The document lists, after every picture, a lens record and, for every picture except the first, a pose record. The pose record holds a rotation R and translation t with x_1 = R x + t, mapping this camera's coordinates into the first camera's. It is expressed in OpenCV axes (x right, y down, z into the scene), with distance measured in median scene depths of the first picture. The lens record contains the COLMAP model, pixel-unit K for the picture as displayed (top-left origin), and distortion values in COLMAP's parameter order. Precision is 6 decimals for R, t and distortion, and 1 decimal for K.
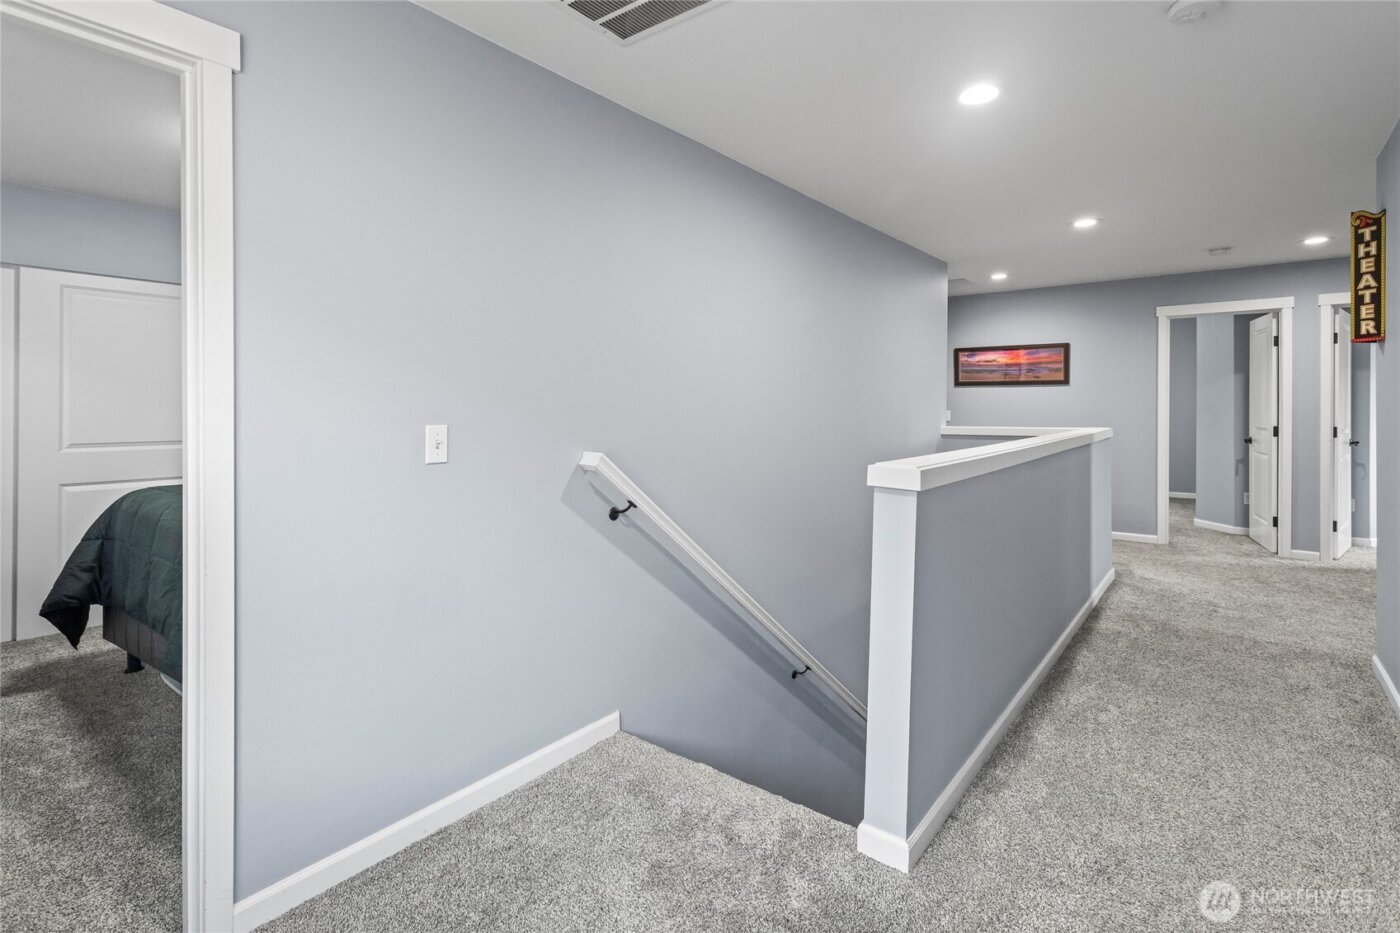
lens RADIAL K [[682.6, 0, 723.0], [0, 682.6, 402.6], [0, 0, 1]] dist [0.000569, -0.000560]
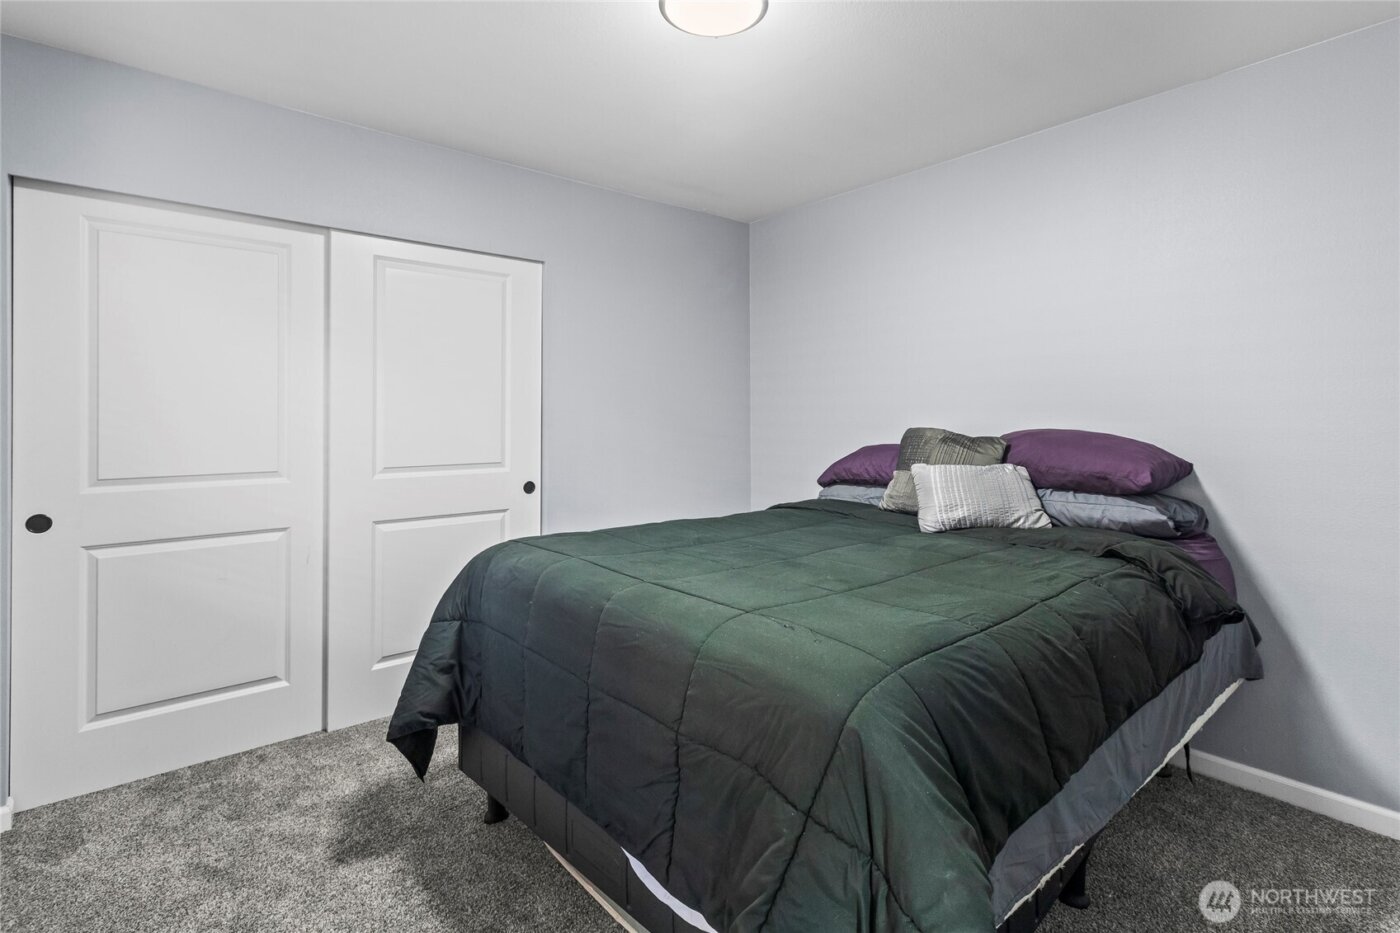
lens RADIAL K [[682.6, 0, 697.8], [0, 682.6, 421.7], [0, 0, 1]] dist [0.000569, -0.000560]
pose [[0.974620, 0.006981, -0.223756, -0.539390], [-0.006314, 0.999973, 0.003697, 0.006612], [0.223776, -0.002190, 0.974638, 0.412926]]
